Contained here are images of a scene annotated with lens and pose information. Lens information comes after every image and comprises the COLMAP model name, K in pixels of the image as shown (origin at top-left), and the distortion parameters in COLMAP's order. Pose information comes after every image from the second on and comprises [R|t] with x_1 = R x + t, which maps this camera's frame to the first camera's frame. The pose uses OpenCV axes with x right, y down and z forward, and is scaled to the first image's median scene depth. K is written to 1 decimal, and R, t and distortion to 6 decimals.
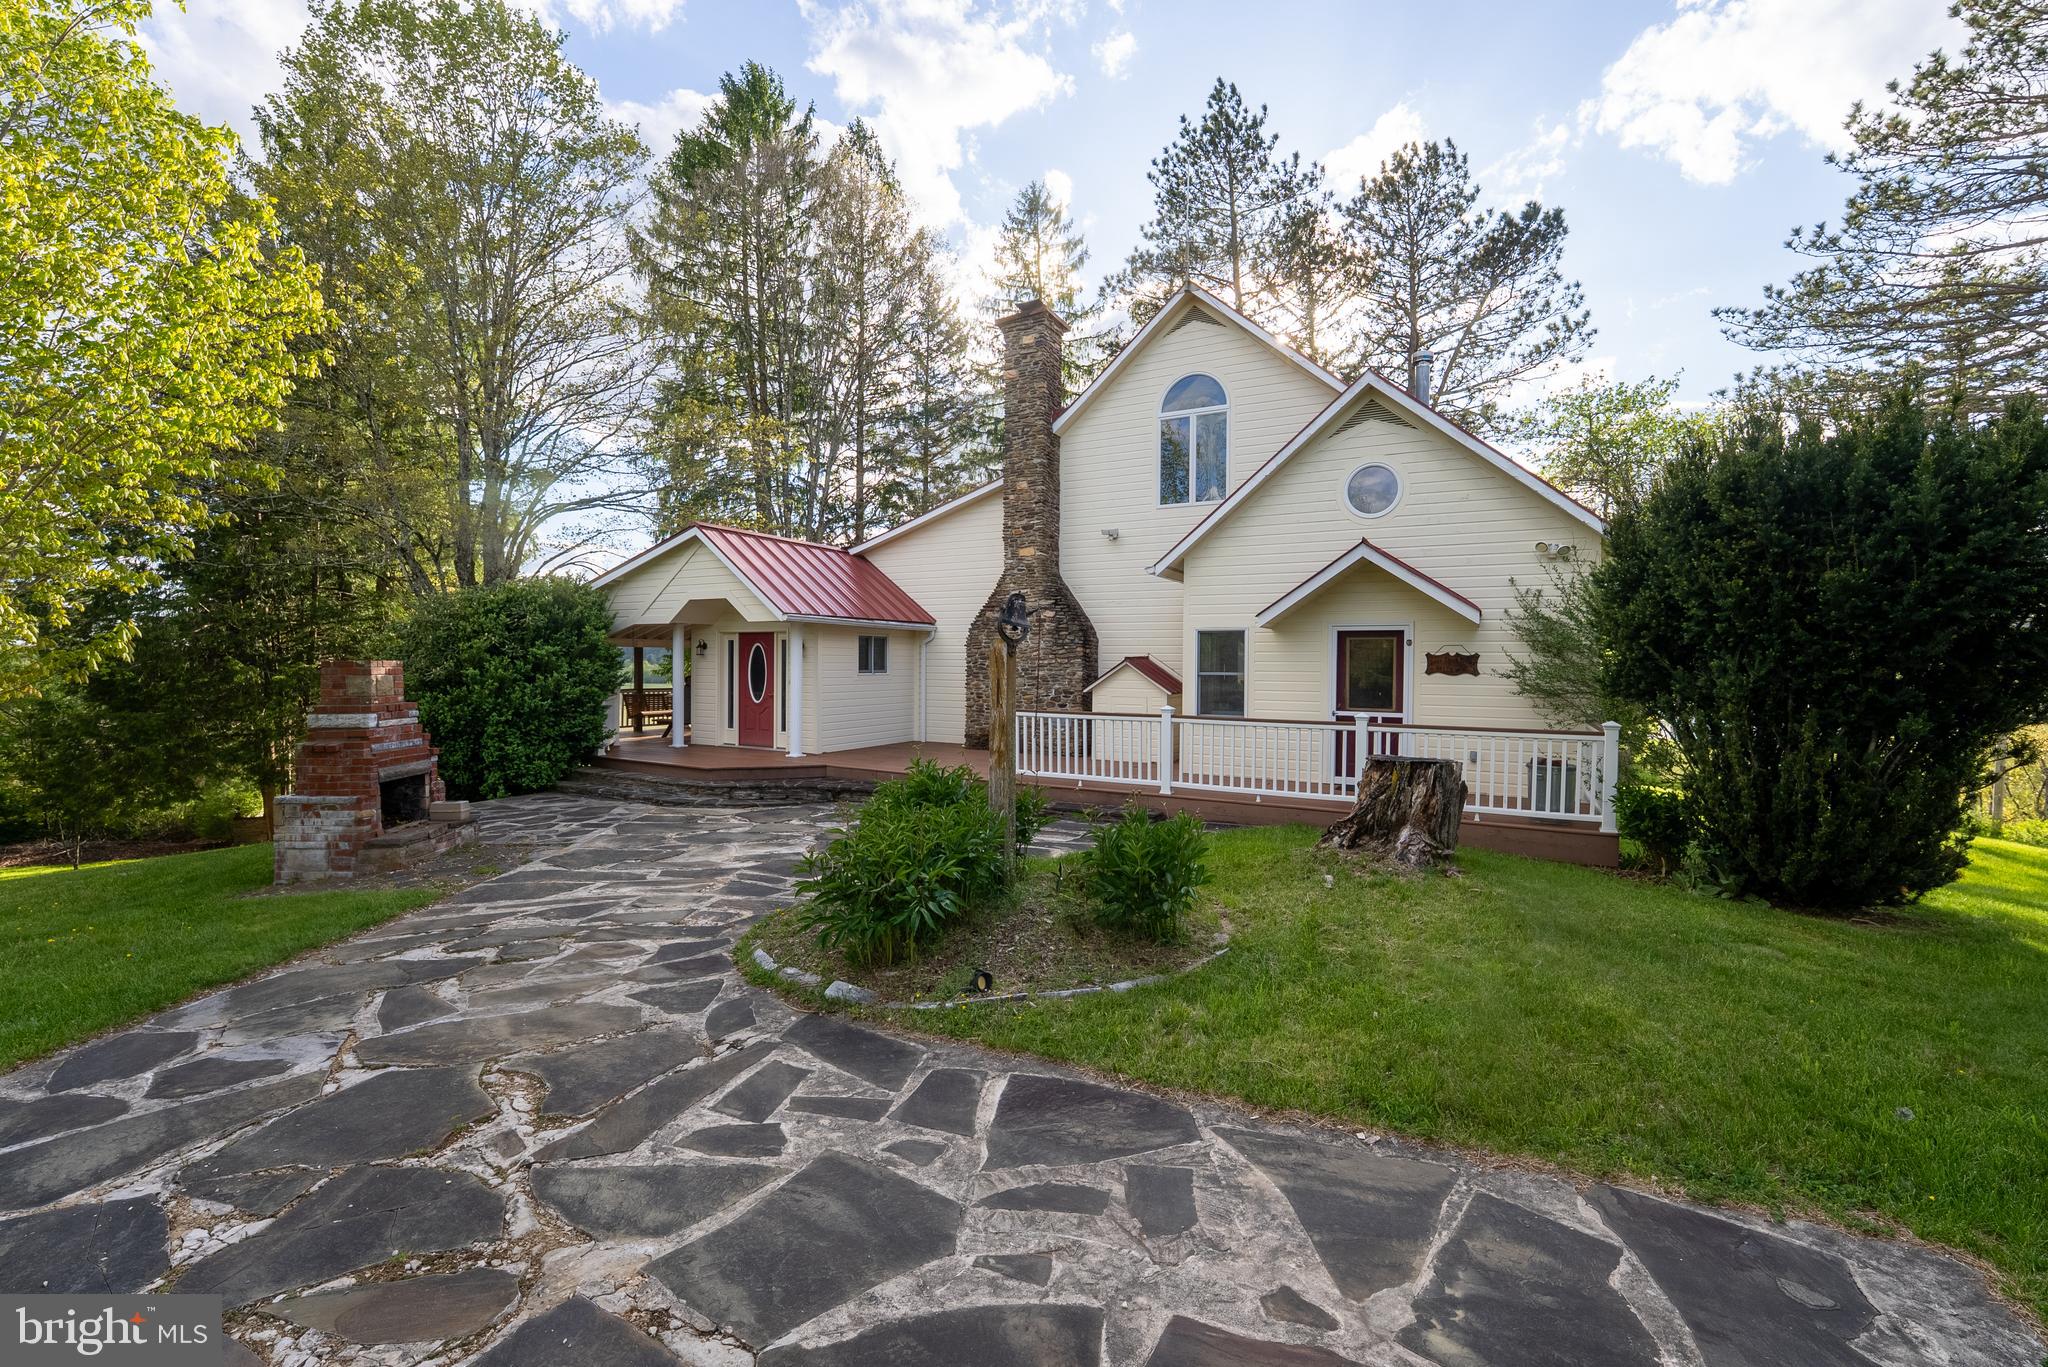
lens RADIAL K [[838.8, 0, 1013.2], [0, 838.8, 687.5], [0, 0, 1]] dist [-0.022499, -0.000356]
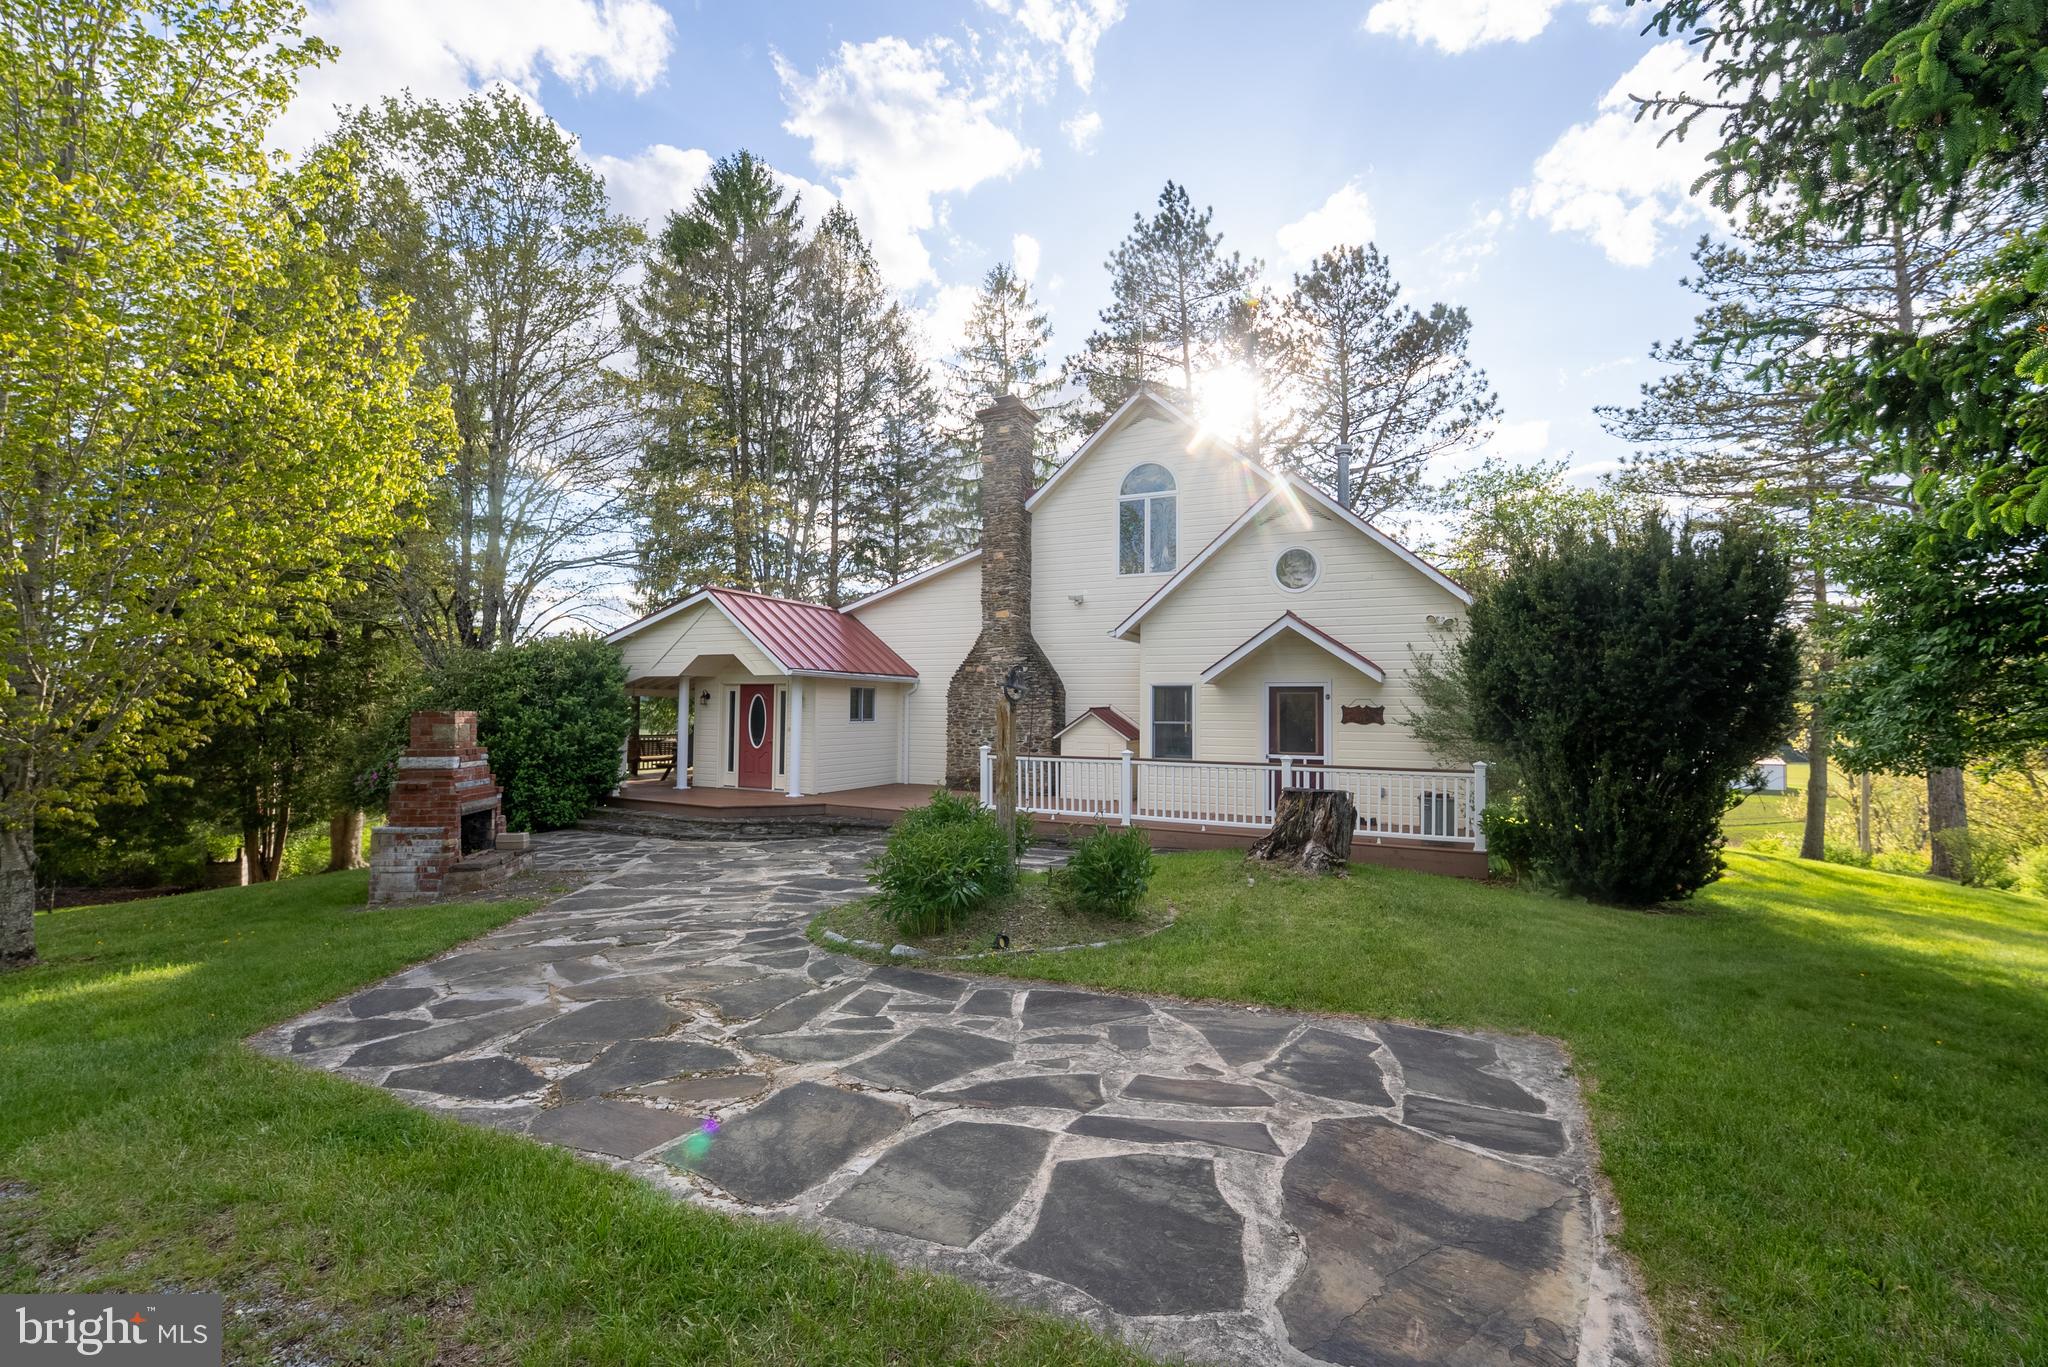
lens RADIAL K [[838.8, 0, 1031.5], [0, 838.8, 678.3], [0, 0, 1]] dist [-0.022499, -0.000356]
pose [[0.997468, 0.005183, 0.070926, -0.031208], [-0.000468, 0.997797, -0.066332, -0.000717], [-0.071114, 0.066131, 0.995274, -0.155413]]
